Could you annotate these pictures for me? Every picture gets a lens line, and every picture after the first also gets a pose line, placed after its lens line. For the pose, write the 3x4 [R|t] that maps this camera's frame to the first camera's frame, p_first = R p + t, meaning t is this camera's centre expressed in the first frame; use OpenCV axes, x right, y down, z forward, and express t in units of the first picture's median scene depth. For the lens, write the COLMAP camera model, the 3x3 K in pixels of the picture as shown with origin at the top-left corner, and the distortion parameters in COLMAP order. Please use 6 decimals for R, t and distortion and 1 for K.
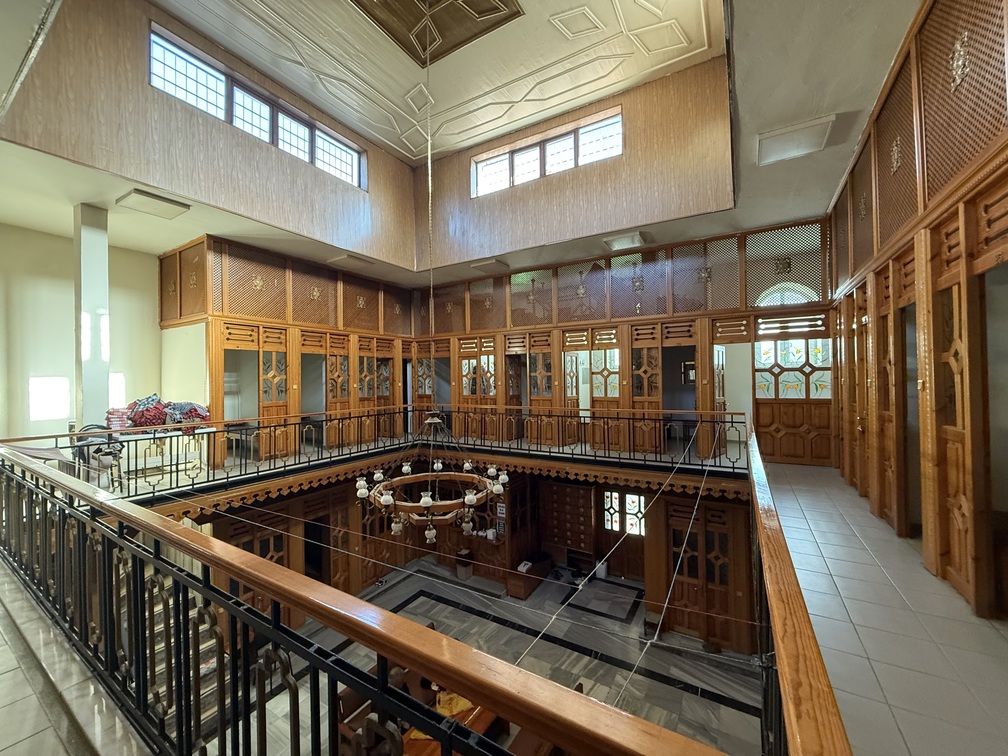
lens RADIAL K [[396.7, 0, 503.3], [0, 396.7, 377.3], [0, 0, 1]] dist [-0.000763, 0.000045]
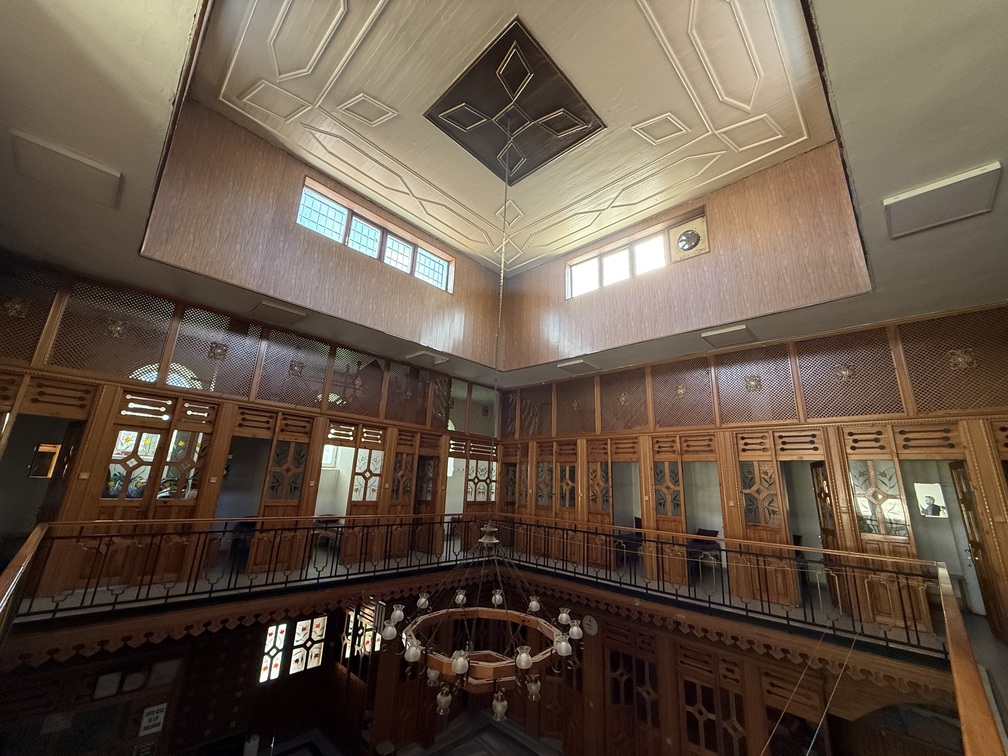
lens RADIAL K [[396.7, 0, 501.8], [0, 396.7, 378.0], [0, 0, 1]] dist [-0.000763, 0.000045]
pose [[0.228114, 0.271835, 0.934917, -0.607159], [-0.057766, 0.962321, -0.265708, 0.000296], [-0.971919, 0.006605, 0.235221, 0.462340]]
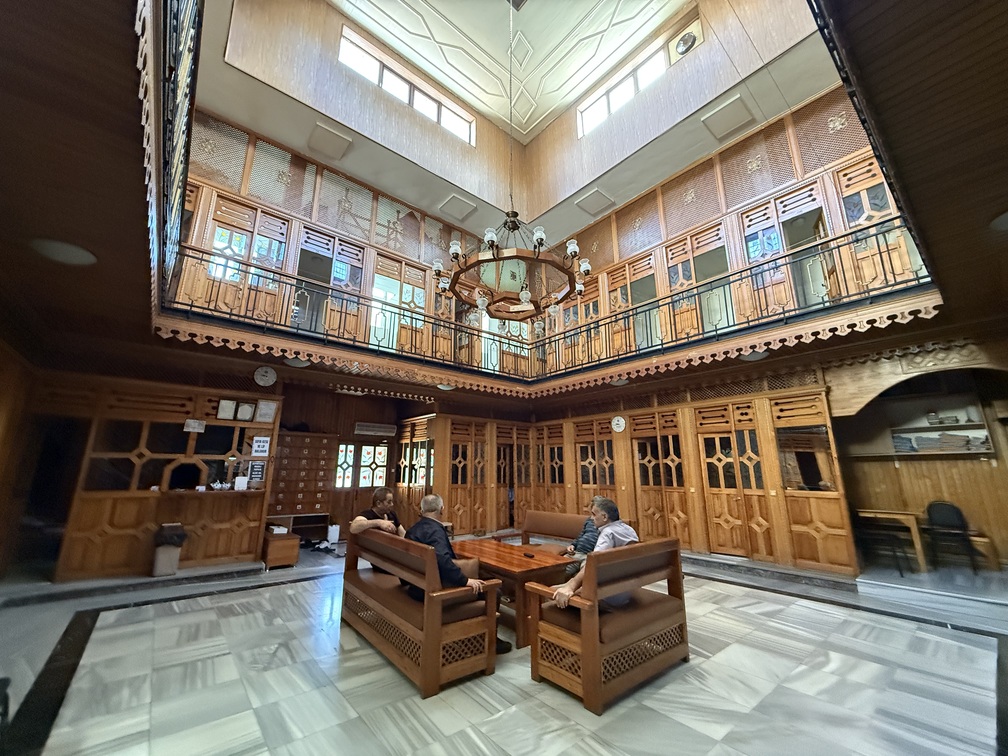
lens RADIAL K [[396.7, 0, 502.5], [0, 396.7, 375.6], [0, 0, 1]] dist [-0.000763, 0.000045]
pose [[0.325704, 0.234956, 0.915813, -0.601870], [-0.015180, 0.969805, -0.243409, 0.430018], [-0.945350, 0.065377, 0.319436, 0.431176]]
